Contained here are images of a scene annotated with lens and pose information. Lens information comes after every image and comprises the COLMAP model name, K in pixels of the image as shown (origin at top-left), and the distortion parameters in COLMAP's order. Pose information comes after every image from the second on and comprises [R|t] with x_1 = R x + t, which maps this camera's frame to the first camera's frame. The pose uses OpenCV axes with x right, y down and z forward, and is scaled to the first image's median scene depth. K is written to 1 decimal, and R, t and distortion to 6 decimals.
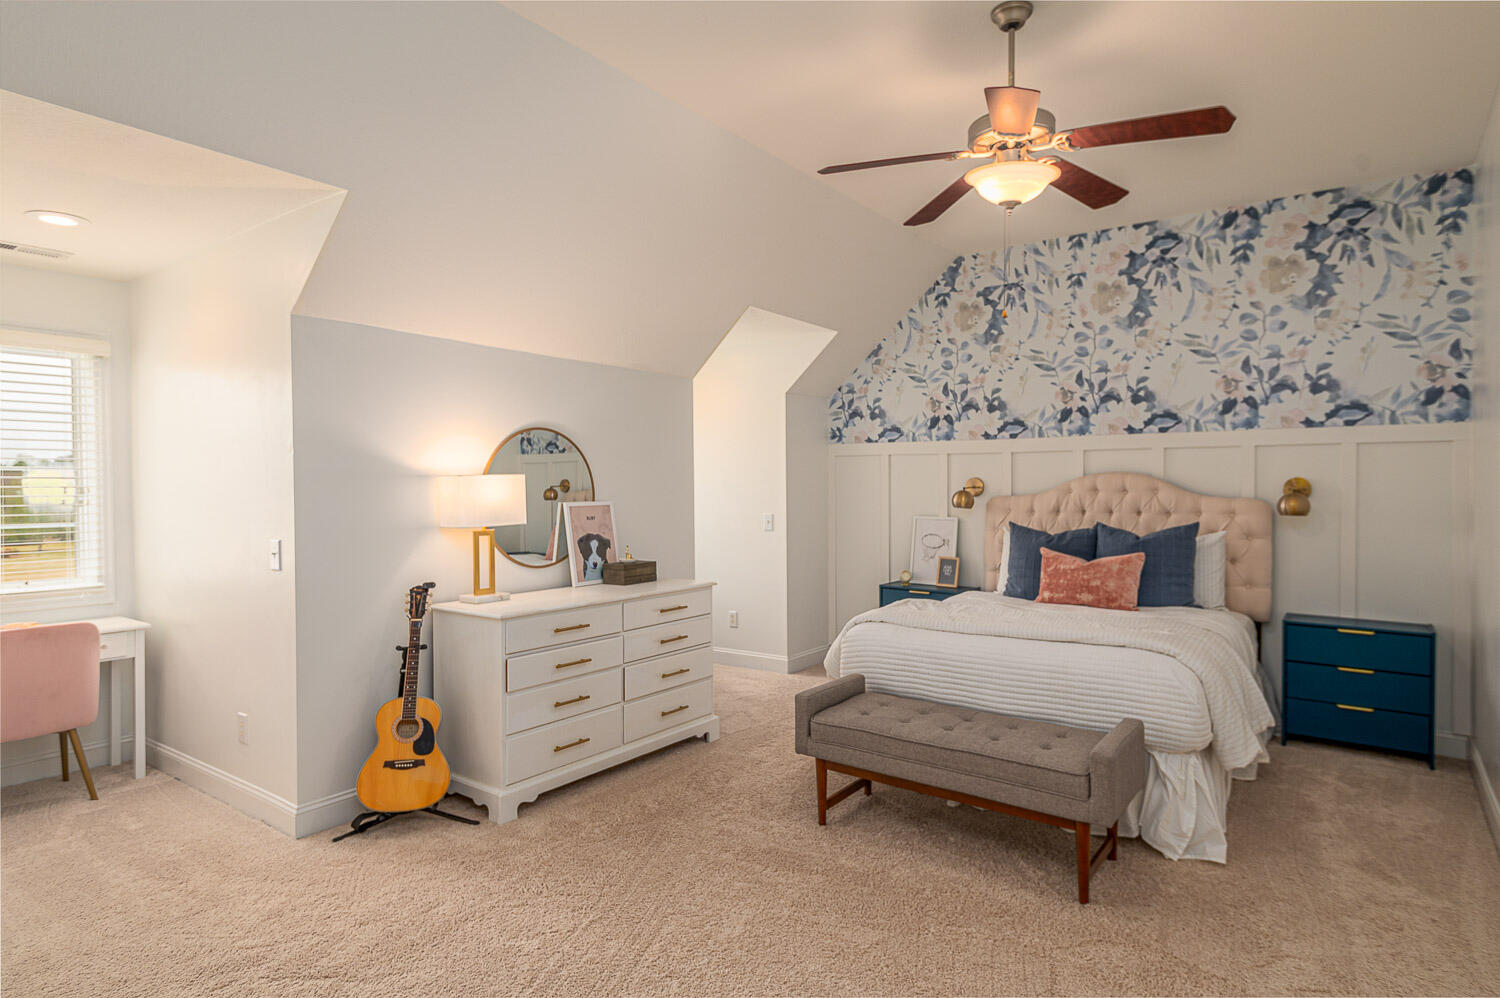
lens RADIAL K [[844.6, 0, 750.0], [0, 844.6, 499.0], [0, 0, 1]] dist [0.000646, -0.000217]
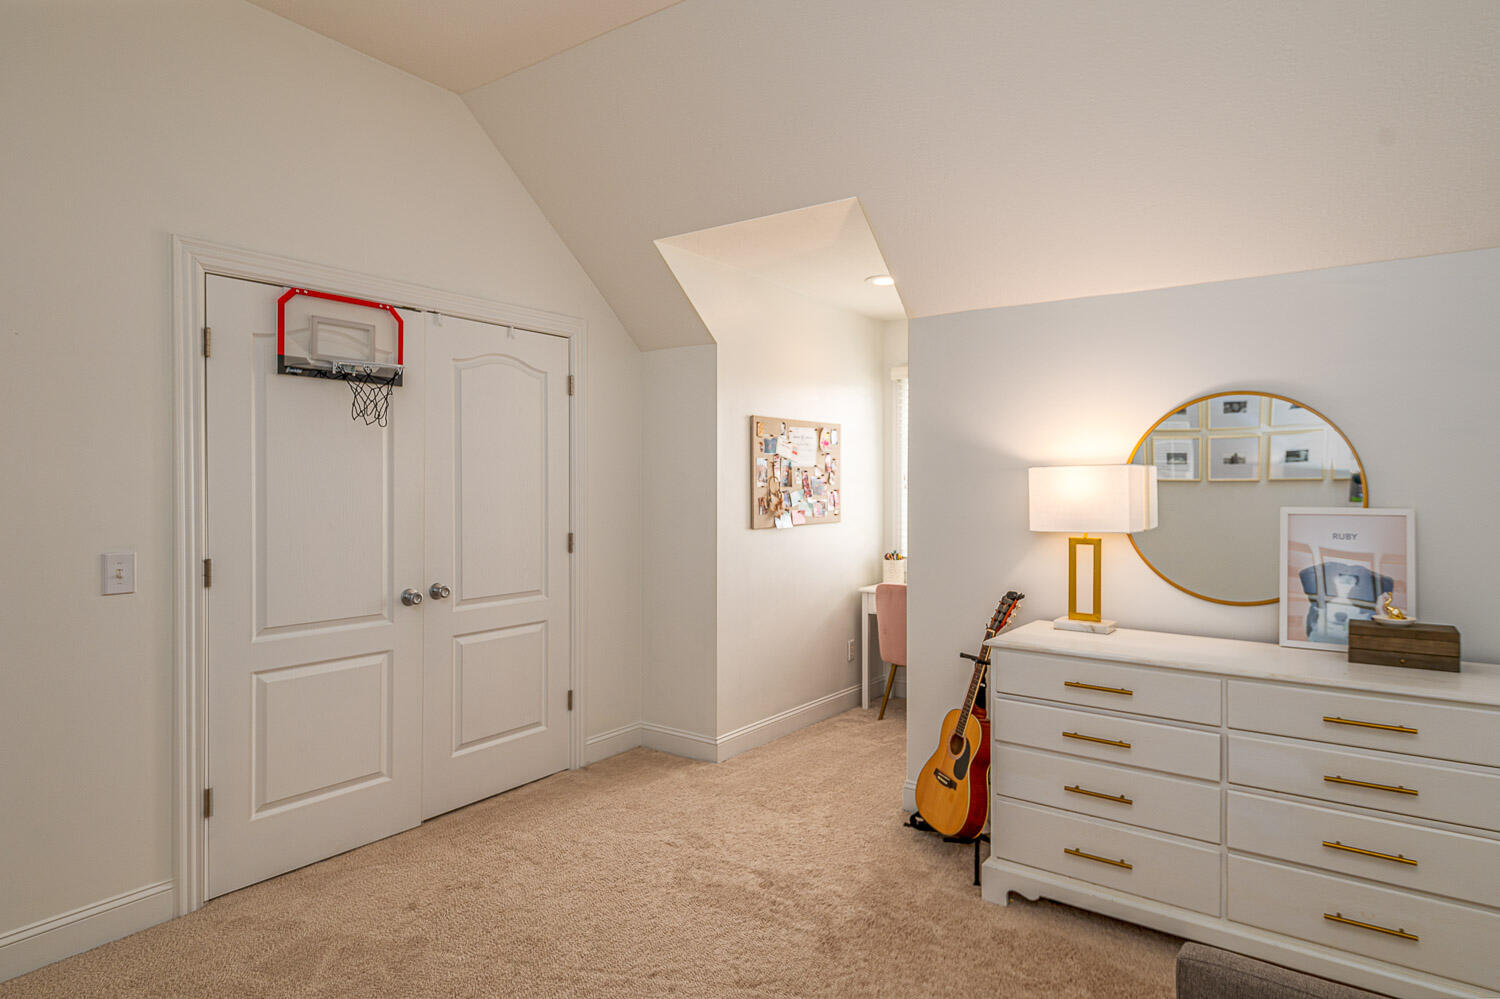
lens RADIAL K [[844.6, 0, 750.0], [0, 844.6, 499.5], [0, 0, 1]] dist [0.000646, -0.000217]
pose [[-0.013612, 0.028043, -0.999514, 0.469793], [-0.012262, 0.999527, 0.028210, -0.016350], [0.999832, 0.012640, -0.013262, 0.722861]]
